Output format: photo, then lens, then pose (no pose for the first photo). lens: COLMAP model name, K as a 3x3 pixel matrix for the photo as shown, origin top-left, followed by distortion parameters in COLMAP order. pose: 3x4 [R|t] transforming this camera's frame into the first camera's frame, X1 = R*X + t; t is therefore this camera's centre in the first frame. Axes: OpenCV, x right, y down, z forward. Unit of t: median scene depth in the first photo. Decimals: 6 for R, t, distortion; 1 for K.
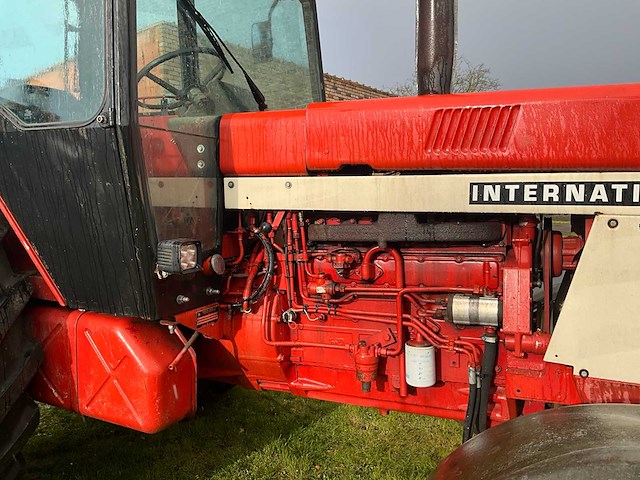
lens RADIAL K [[534.5, 0, 320.0], [0, 534.5, 240.0], [0, 0, 1]] dist [0.042046, -0.067619]
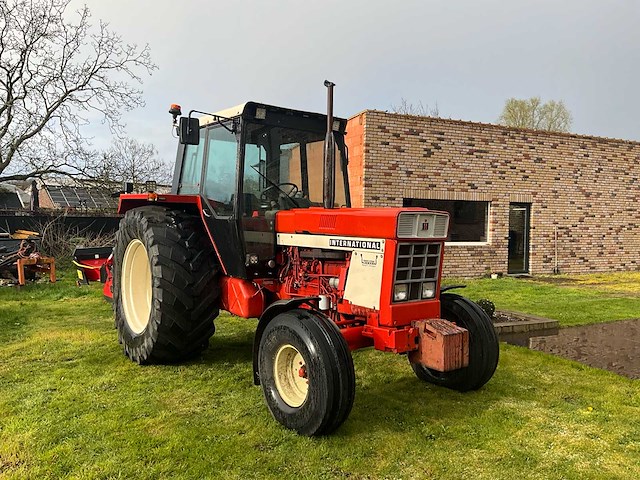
lens RADIAL K [[529.8, 0, 319.6], [0, 529.8, 242.6], [0, 0, 1]] dist [0.106261, -0.210048]
pose [[0.880112, 0.032711, -0.473639, 1.417770], [-0.057389, 0.997638, -0.037739, 0.025296], [0.471286, 0.060396, 0.879910, -1.419007]]
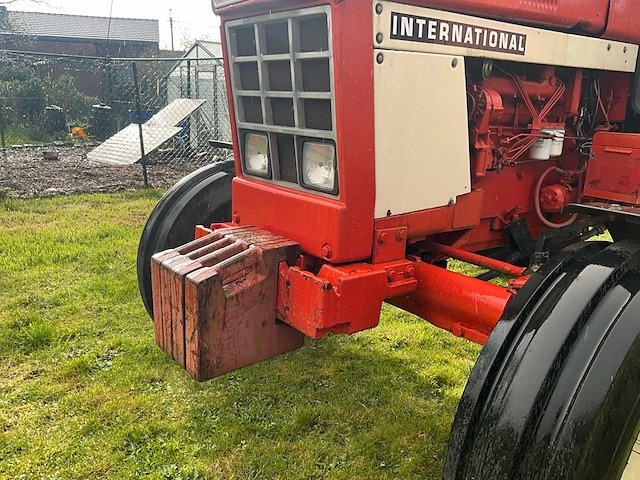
lens RADIAL K [[529.8, 0, 319.6], [0, 529.8, 242.6], [0, 0, 1]] dist [0.106261, -0.210048]
pose [[-0.448529, 0.221860, -0.865794, 1.455109], [-0.104408, 0.949063, 0.297287, -0.010395], [0.887649, 0.223737, -0.402518, 1.290403]]
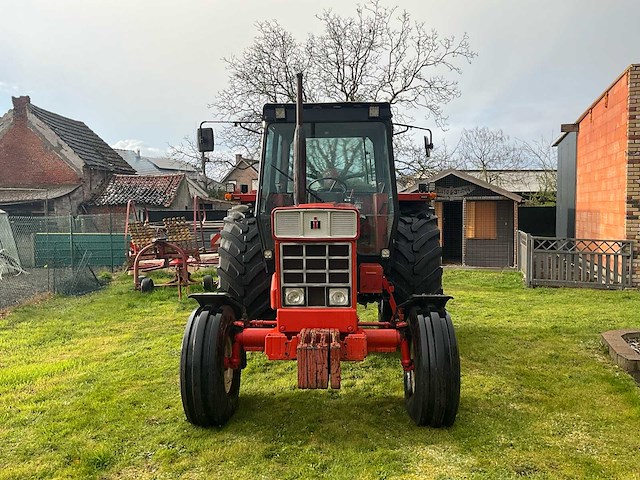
lens RADIAL K [[529.8, 0, 319.6], [0, 529.8, 242.6], [0, 0, 1]] dist [0.106261, -0.210048]
pose [[0.368621, 0.058922, -0.927710, 2.629531], [-0.072473, 0.996773, 0.034511, -0.160788], [0.926750, 0.054513, 0.371702, 0.070746]]
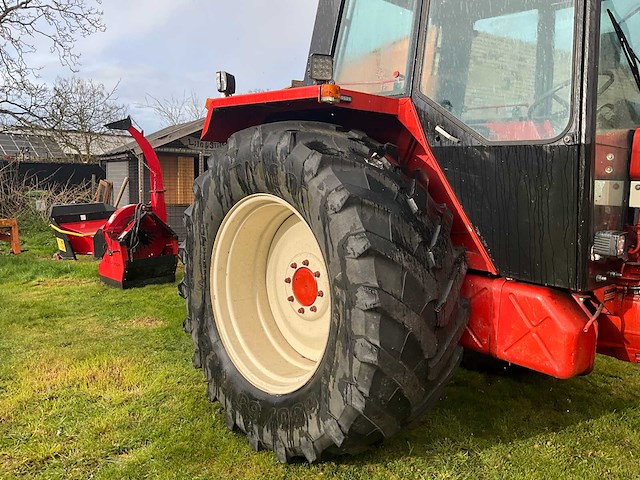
lens RADIAL K [[534.5, 0, 320.0], [0, 534.5, 240.0], [0, 0, 1]] dist [0.042046, -0.067619]
pose [[0.921326, 0.068060, -0.382787, -0.373841], [-0.058882, 0.997628, 0.035656, 0.014002], [0.384305, -0.010312, 0.923148, -0.409494]]
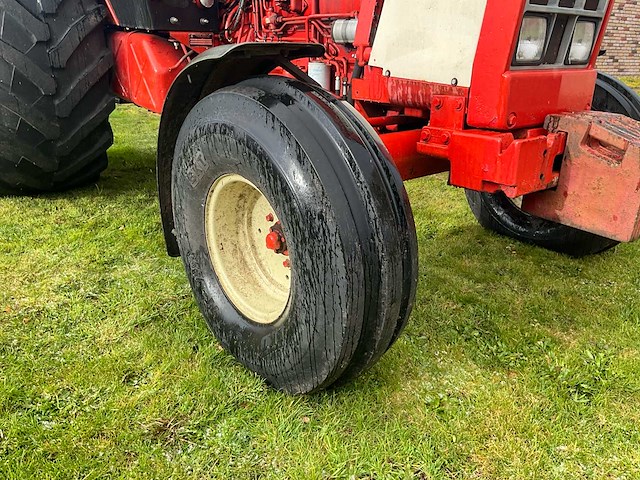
lens RADIAL K [[529.8, 0, 319.6], [0, 529.8, 242.6], [0, 0, 1]] dist [0.106261, -0.210048]
pose [[0.902715, 0.191808, -0.385118, 0.738751], [-0.074141, 0.951084, 0.299902, 0.211699], [0.423803, -0.242174, 0.872779, -0.223752]]
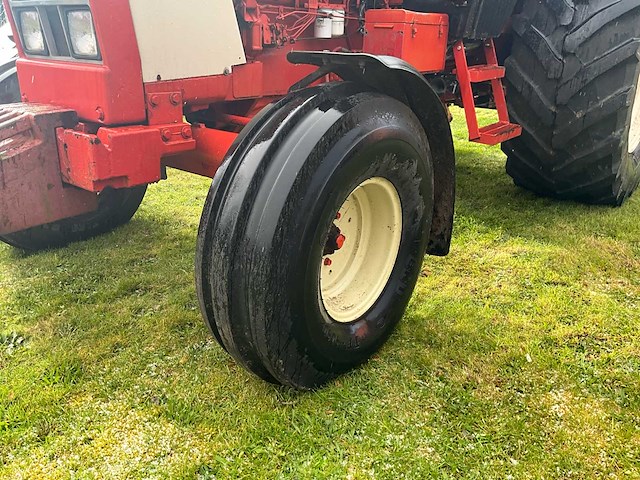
lens RADIAL K [[529.8, 0, 319.6], [0, 529.8, 242.6], [0, 0, 1]] dist [0.106261, -0.210048]
pose [[-0.248159, 0.370236, -0.895177, 1.540774], [-0.087320, 0.911772, 0.401306, 0.045847], [0.964776, 0.177754, -0.193935, 1.541484]]
